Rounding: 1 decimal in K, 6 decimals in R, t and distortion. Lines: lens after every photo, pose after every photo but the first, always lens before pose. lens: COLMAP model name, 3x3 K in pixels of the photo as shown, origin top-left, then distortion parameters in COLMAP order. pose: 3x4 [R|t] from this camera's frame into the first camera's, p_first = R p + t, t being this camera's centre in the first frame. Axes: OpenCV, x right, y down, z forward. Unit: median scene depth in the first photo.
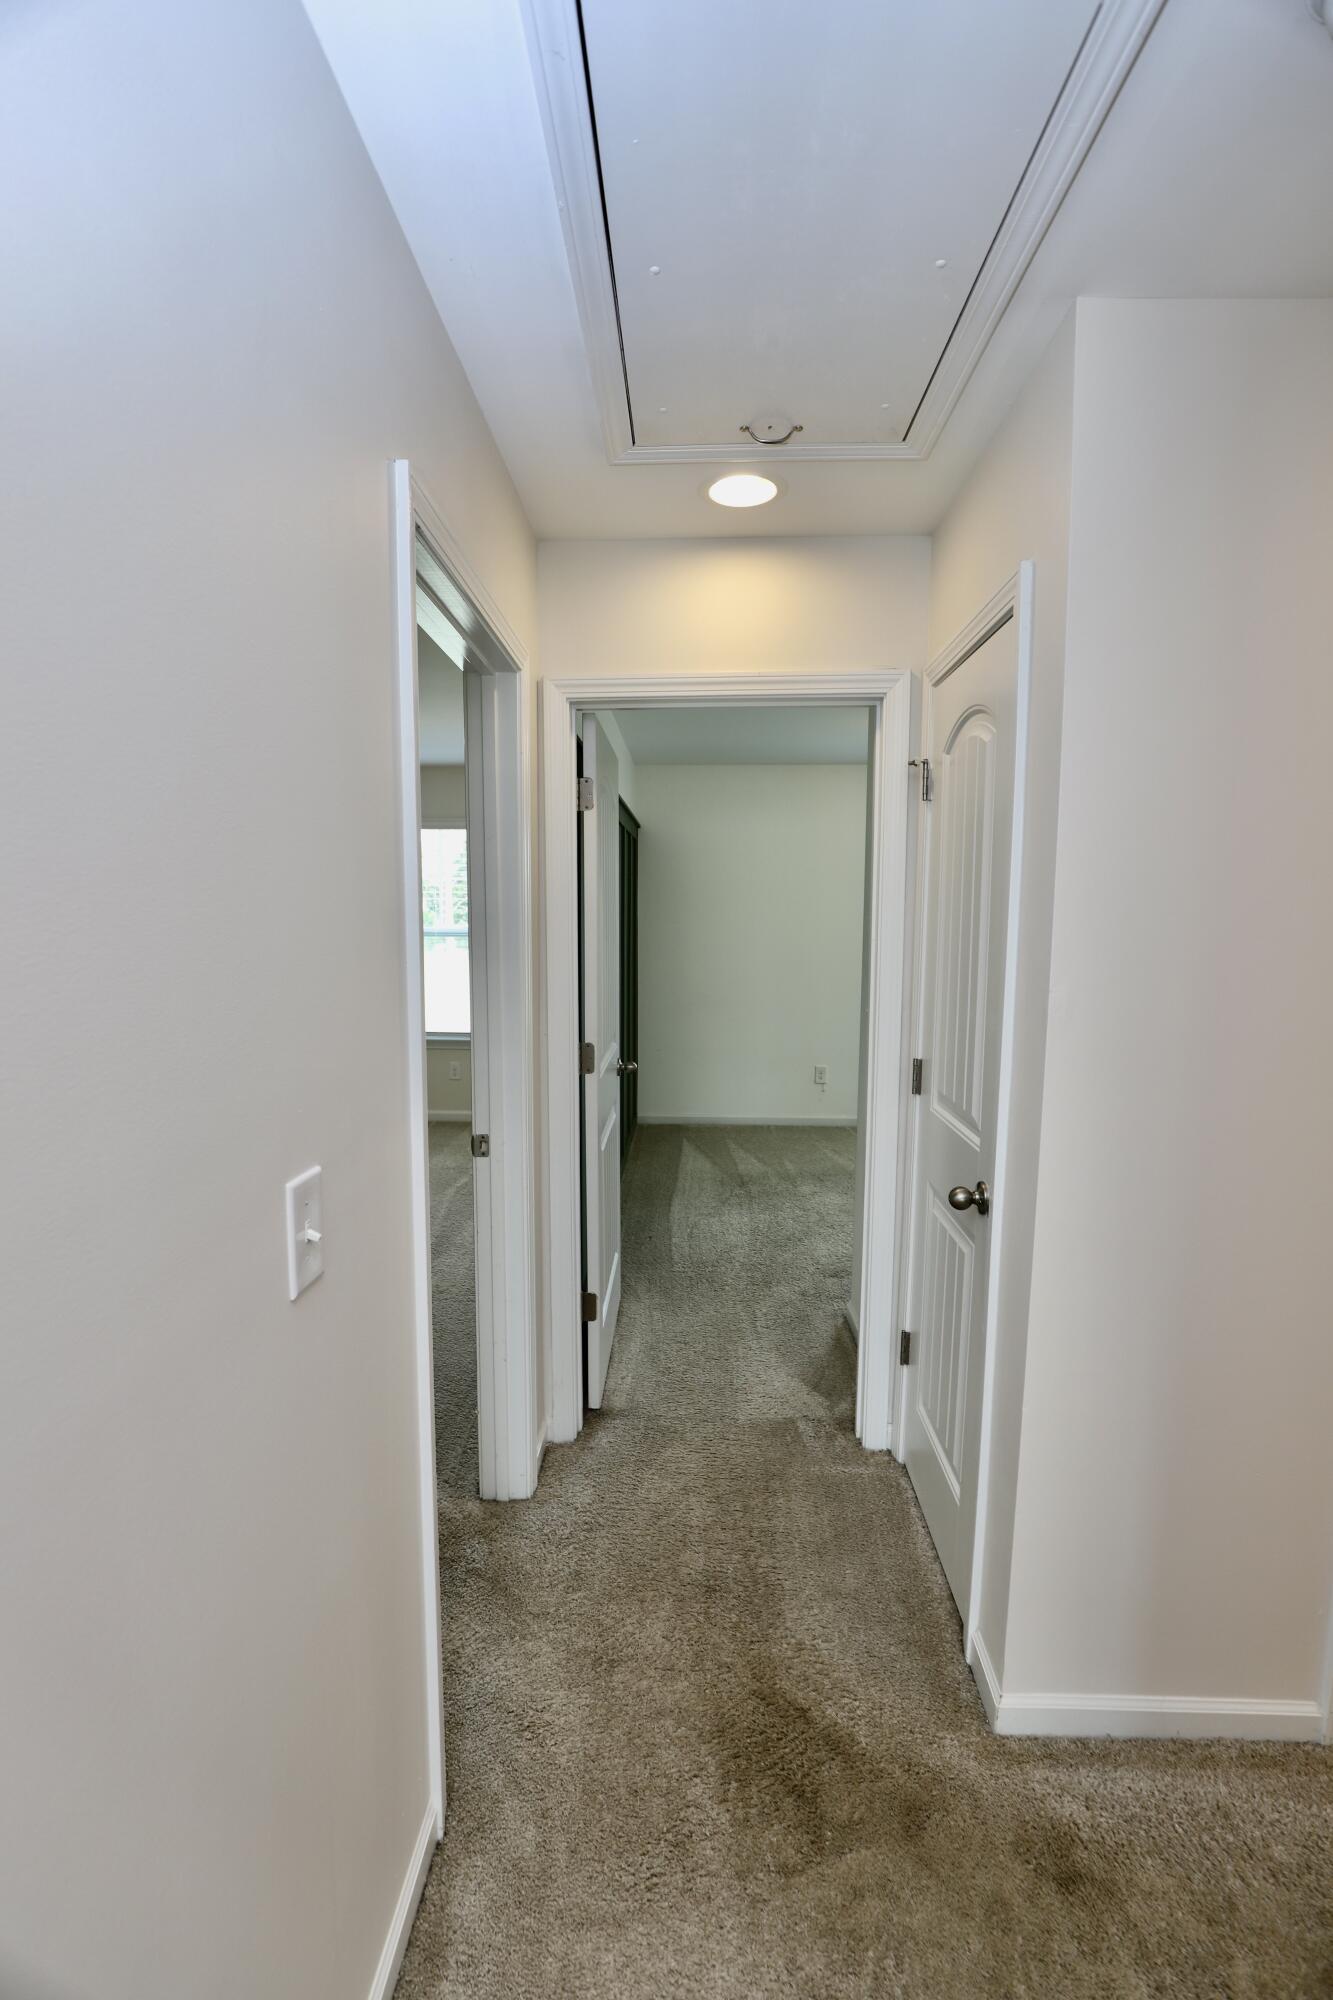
lens RADIAL K [[921.3, 0, 654.3], [0, 921.3, 1011.9], [0, 0, 1]] dist [-0.040270, 0.009276]
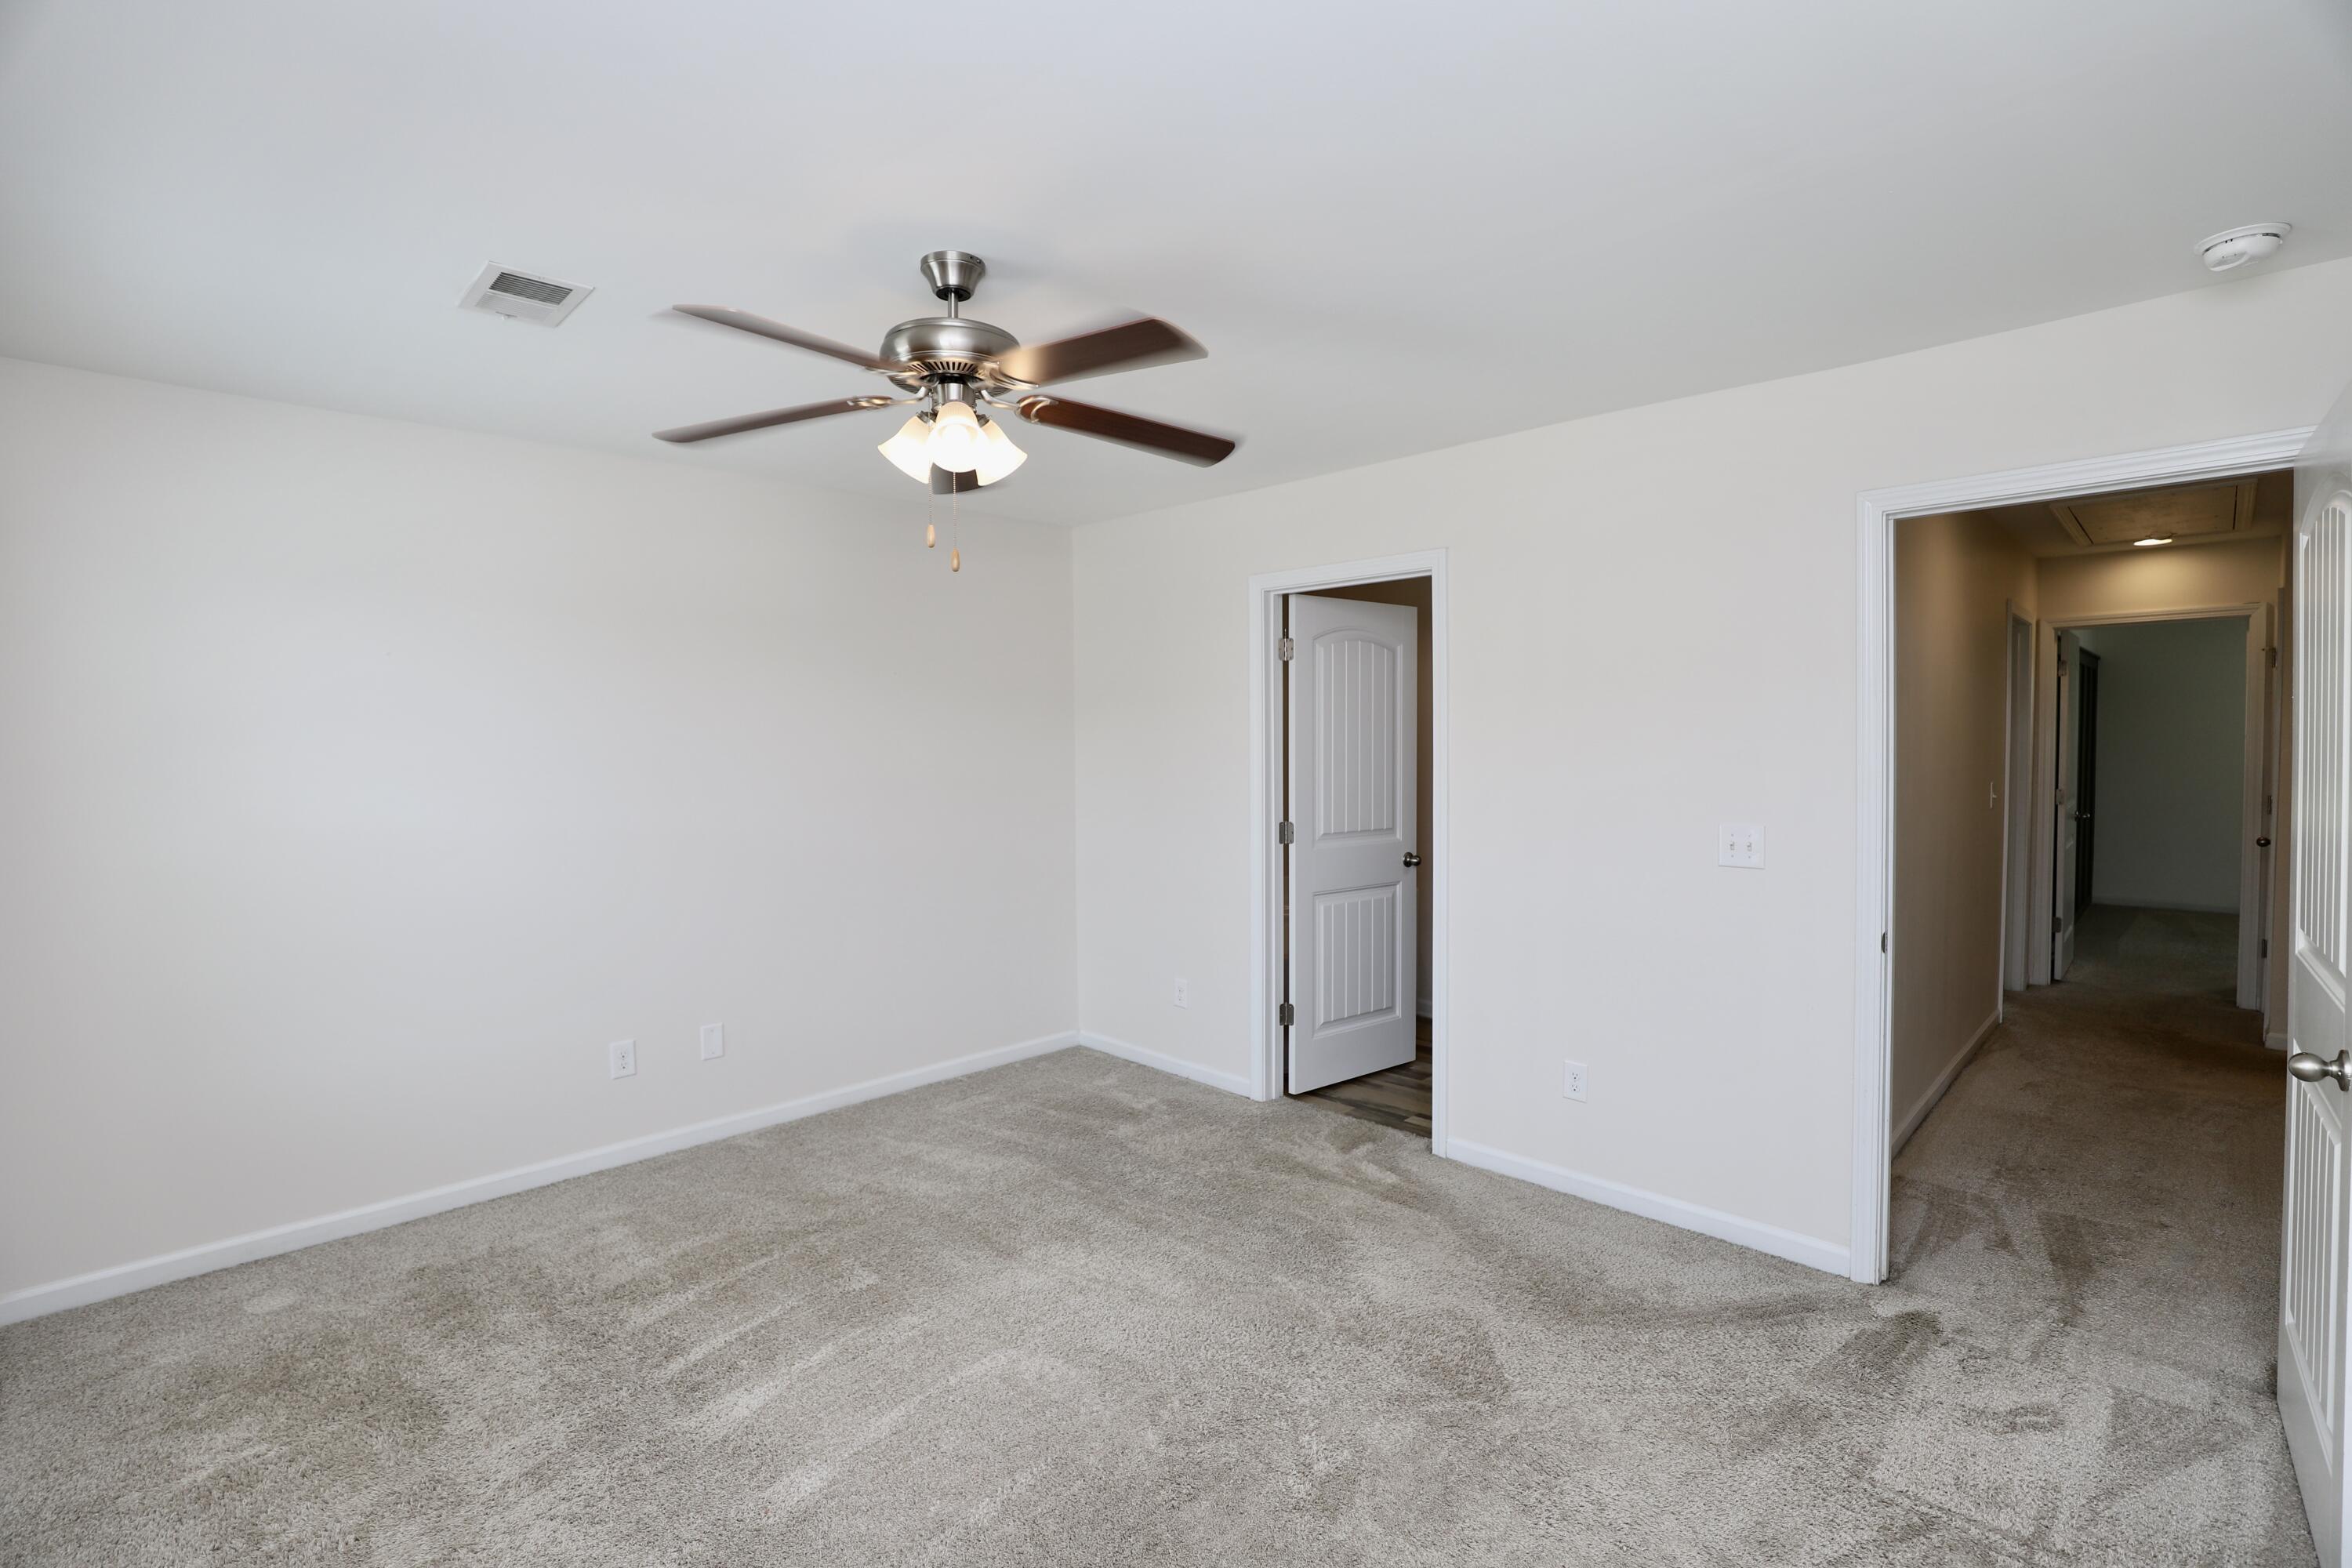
lens RADIAL K [[1083.5, 0, 1174.8], [0, 1083.5, 777.3], [0, 0, 1]] dist [-0.040270, 0.009276]
pose [[0.740166, 0.018922, -0.672157, 0.035456], [-0.067230, 0.996678, -0.045975, 0.175586], [0.669054, 0.079219, 0.738979, -1.441692]]
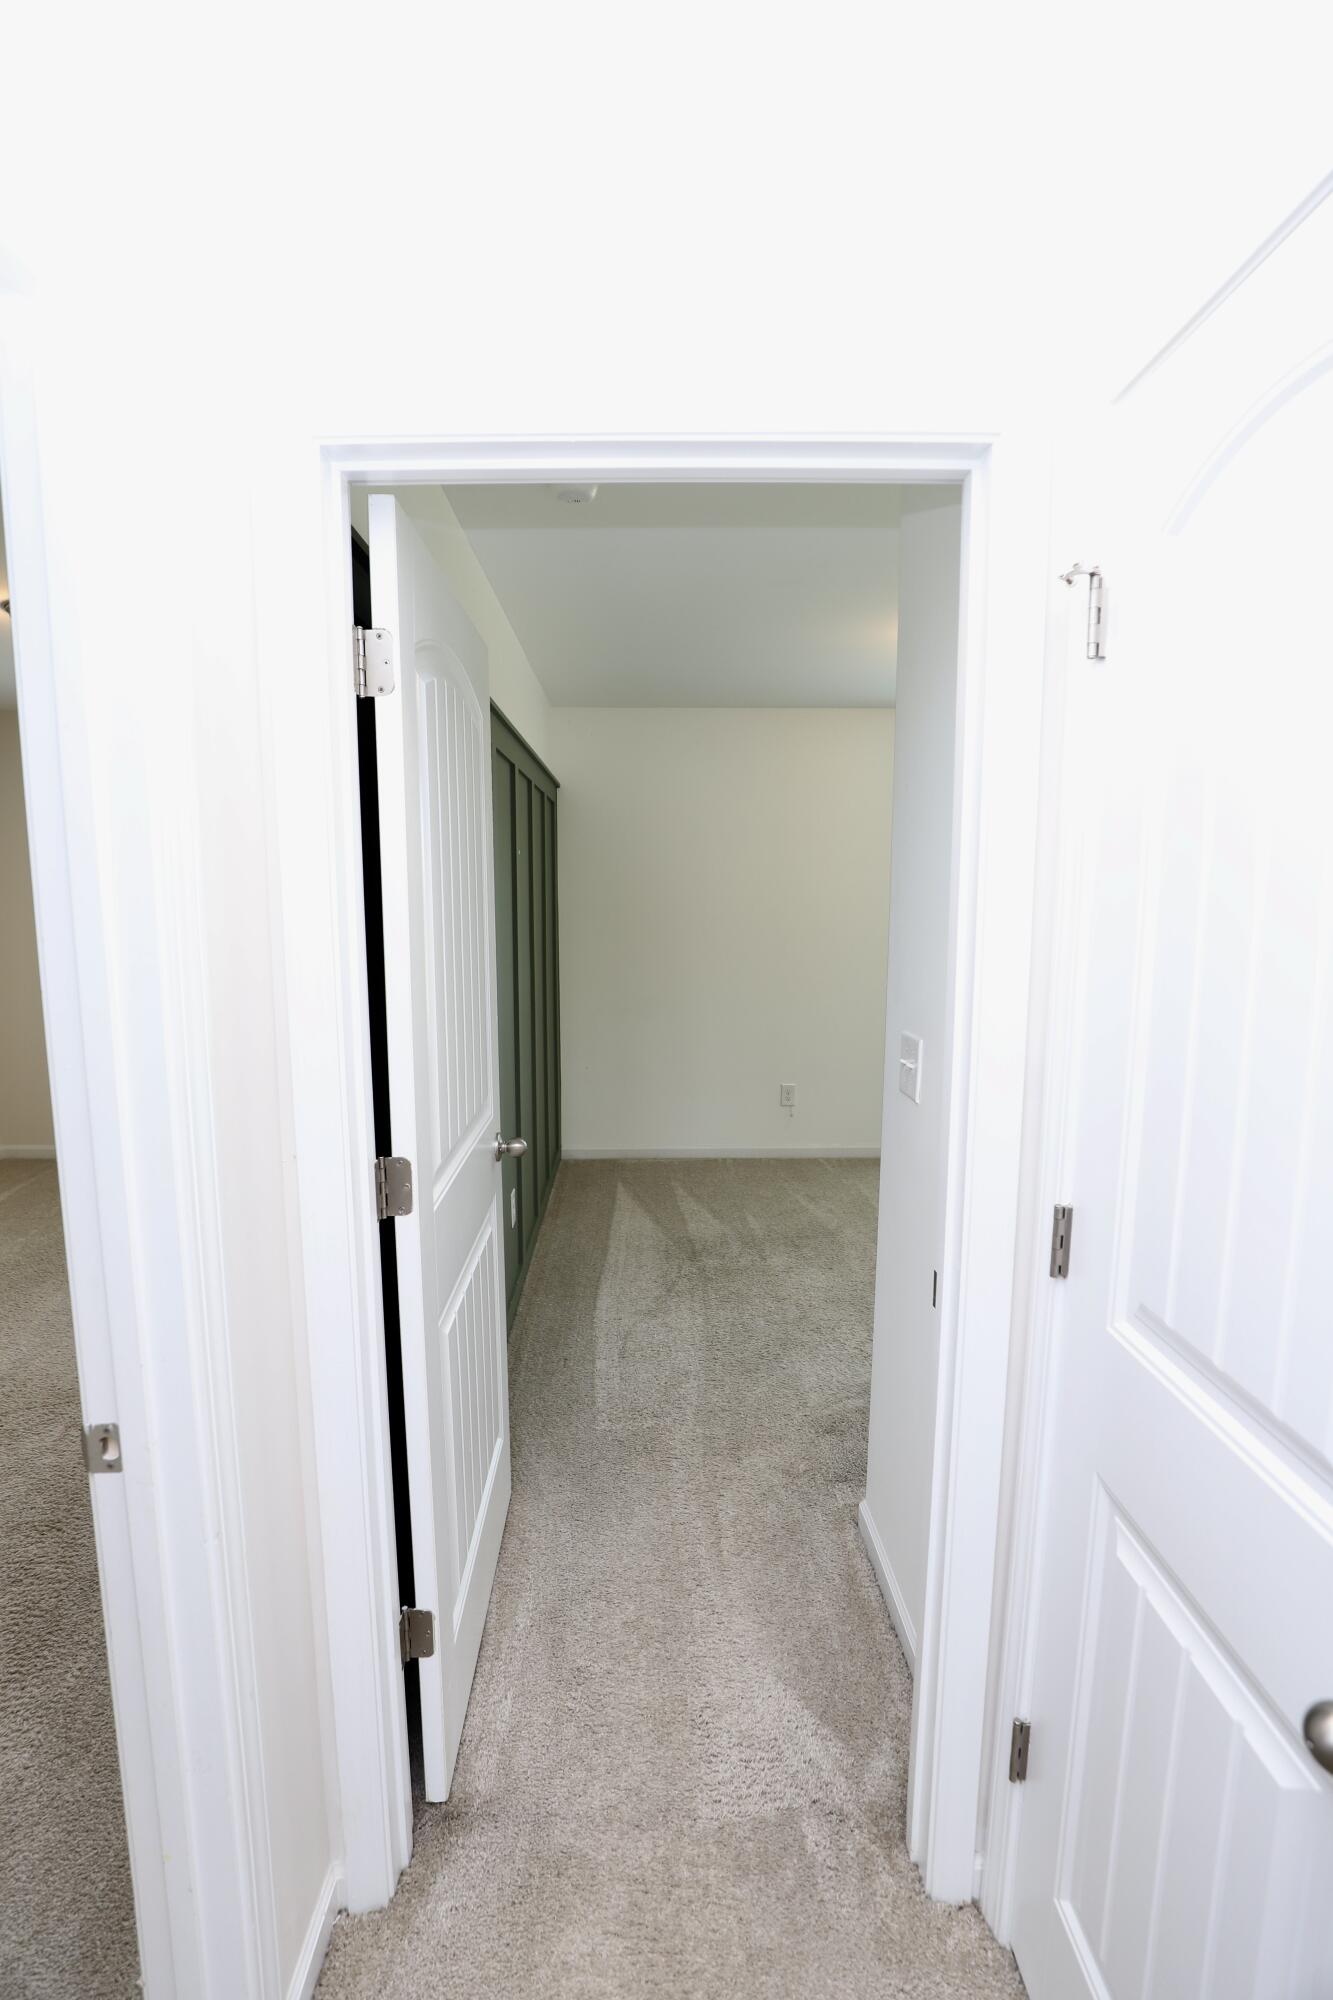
lens RADIAL K [[921.3, 0, 654.3], [0, 921.3, 1011.9], [0, 0, 1]] dist [-0.040270, 0.009276]
pose [[0.998244, -0.011603, 0.058083, 0.029726], [0.010327, 0.999700, 0.022222, -0.040839], [-0.058323, -0.021583, 0.998064, 0.343528]]
